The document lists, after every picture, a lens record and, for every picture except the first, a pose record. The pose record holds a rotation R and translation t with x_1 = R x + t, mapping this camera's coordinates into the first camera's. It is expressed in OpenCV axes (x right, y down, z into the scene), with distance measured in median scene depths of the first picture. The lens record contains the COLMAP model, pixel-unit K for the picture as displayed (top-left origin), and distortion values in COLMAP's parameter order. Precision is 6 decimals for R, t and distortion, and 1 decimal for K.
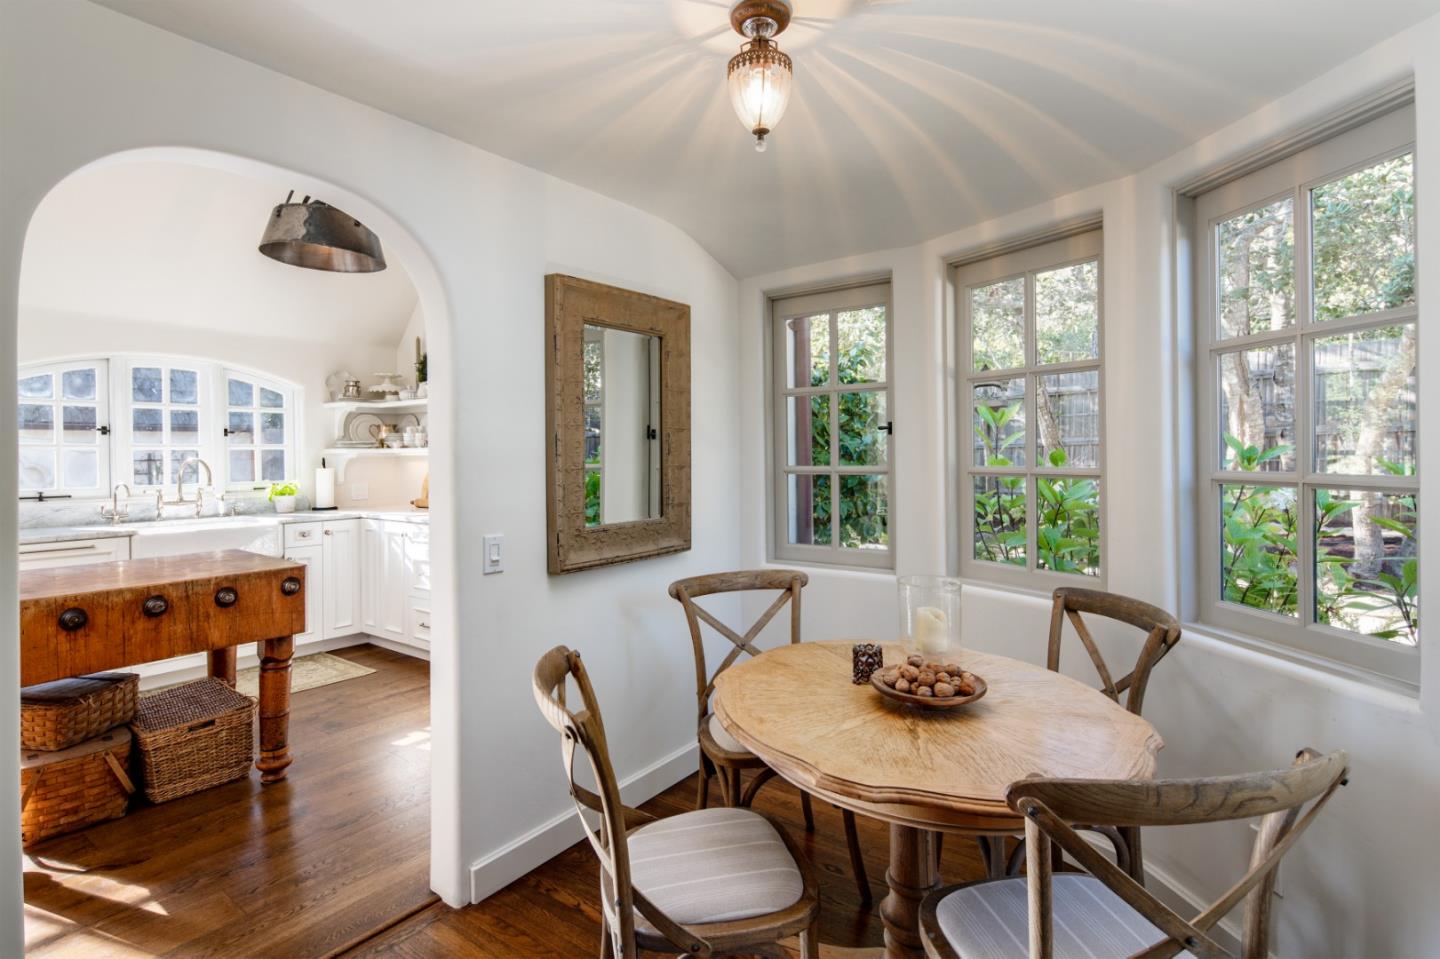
lens RADIAL K [[729.3, 0, 727.5], [0, 729.3, 452.2], [0, 0, 1]] dist [0.000551, -0.000970]
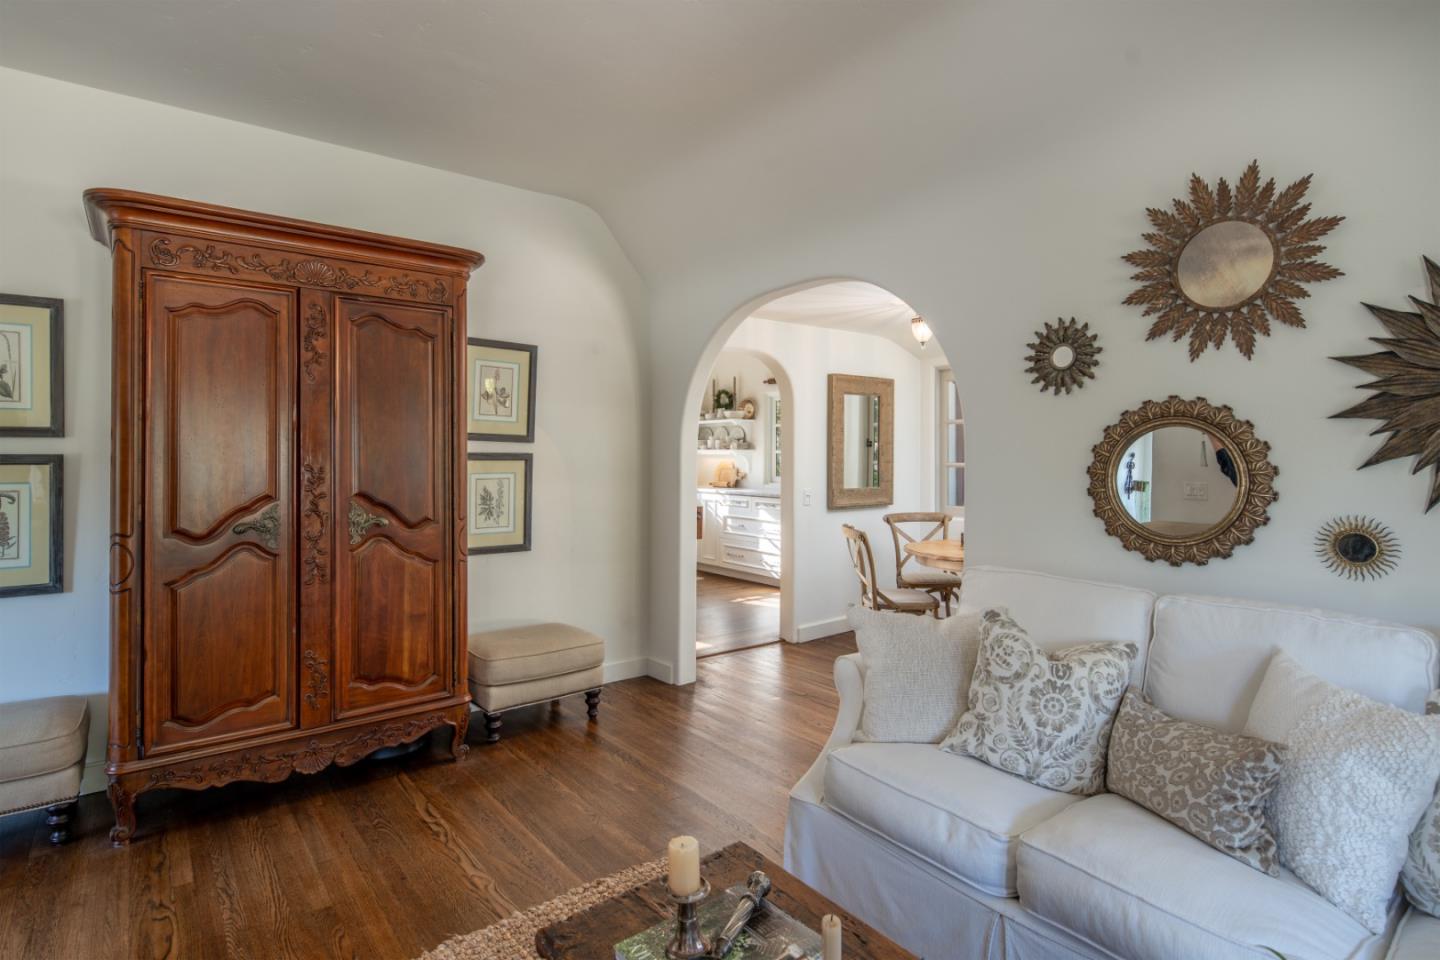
lens RADIAL K [[729.3, 0, 727.5], [0, 729.3, 452.7], [0, 0, 1]] dist [0.000551, -0.000970]
pose [[0.965294, 0.012382, -0.260871, 0.030927], [-0.012410, 0.999922, 0.001542, -0.003070], [0.260870, 0.001749, 0.965372, -1.049192]]
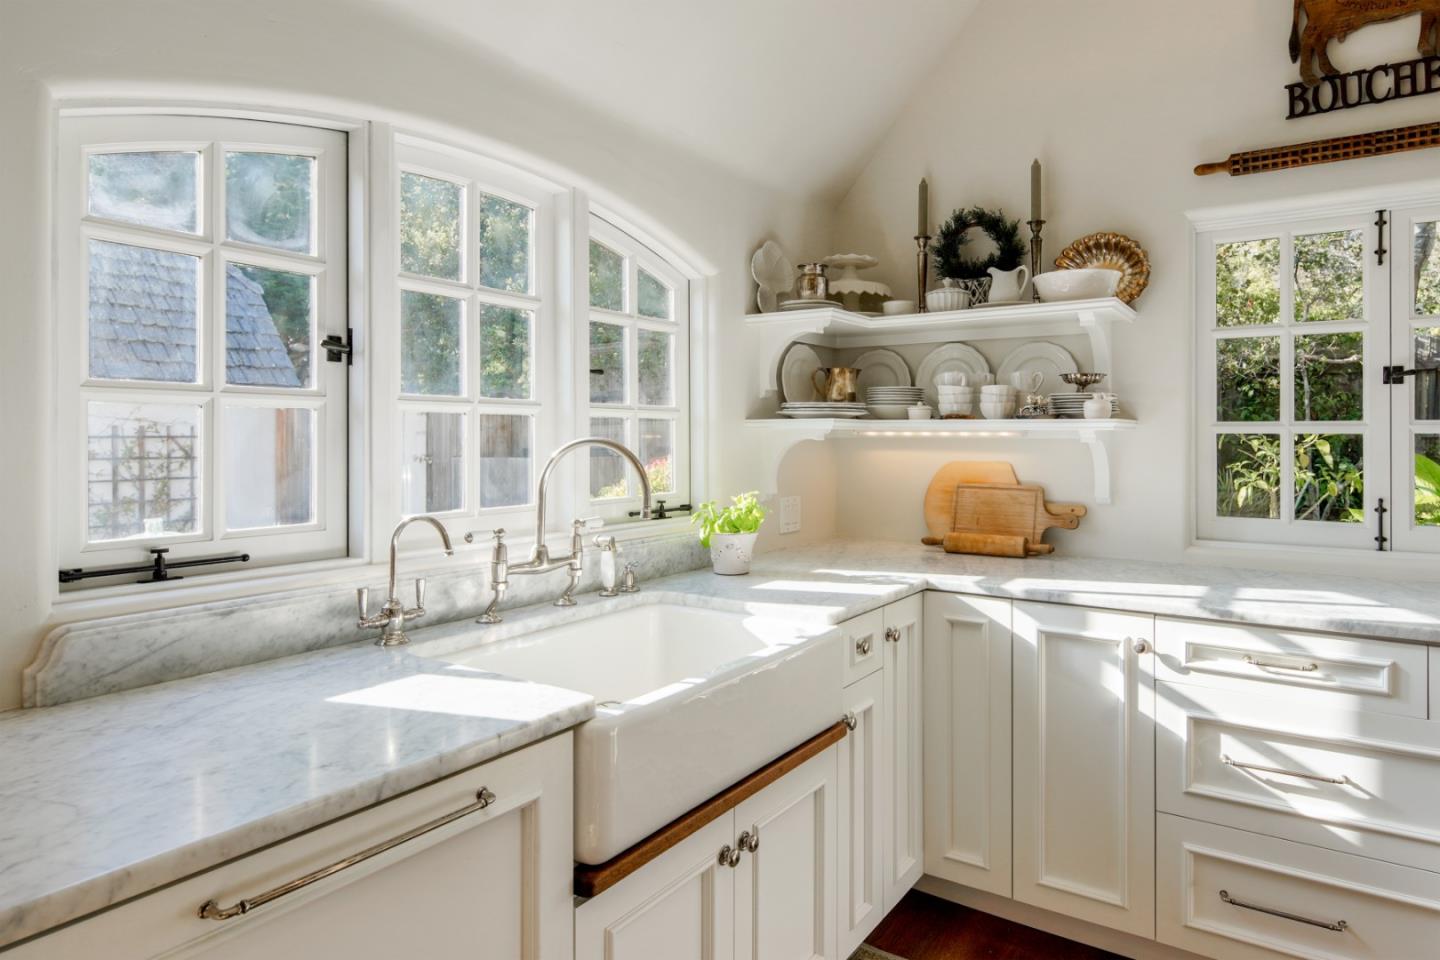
lens RADIAL K [[778.7, 0, 743.2], [0, 778.7, 428.9], [0, 0, 1]] dist [0.003658, 0.000257]
pose [[0.994400, 0.014314, 0.104704, -1.213018], [-0.013499, 0.999873, -0.008492, 0.011347], [-0.104813, 0.007031, 0.994467, 1.085758]]
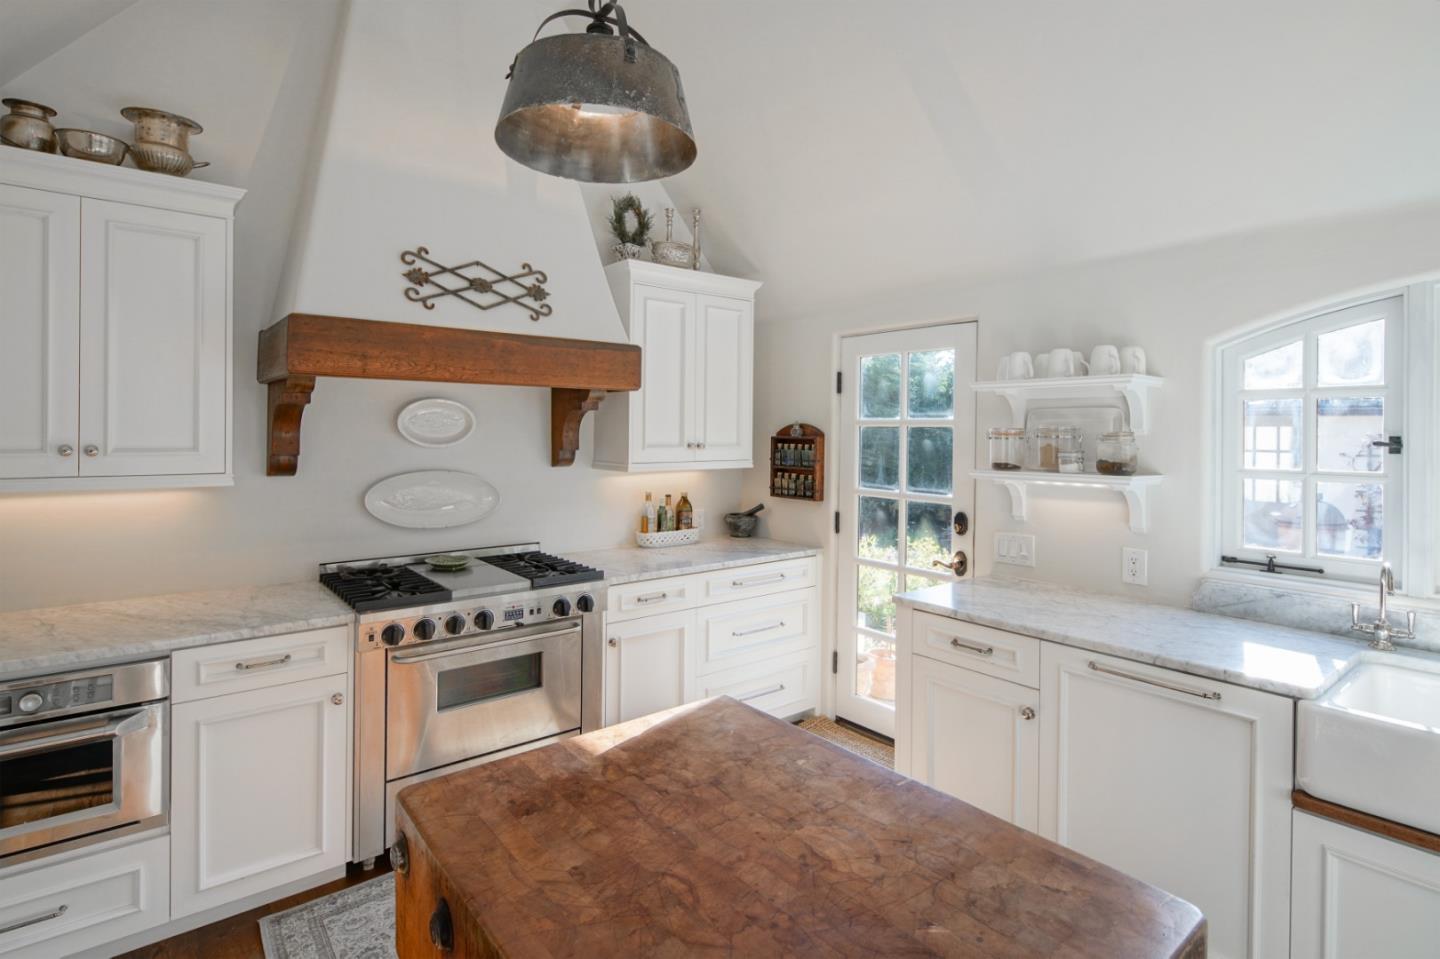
lens RADIAL K [[729.3, 0, 727.5], [0, 729.3, 452.2], [0, 0, 1]] dist [0.000551, -0.000970]
pose [[-0.262283, 0.021635, -0.964748, -0.493903], [0.007914, 0.999763, 0.020268, -0.061508], [0.964959, -0.002319, -0.262392, 1.215618]]
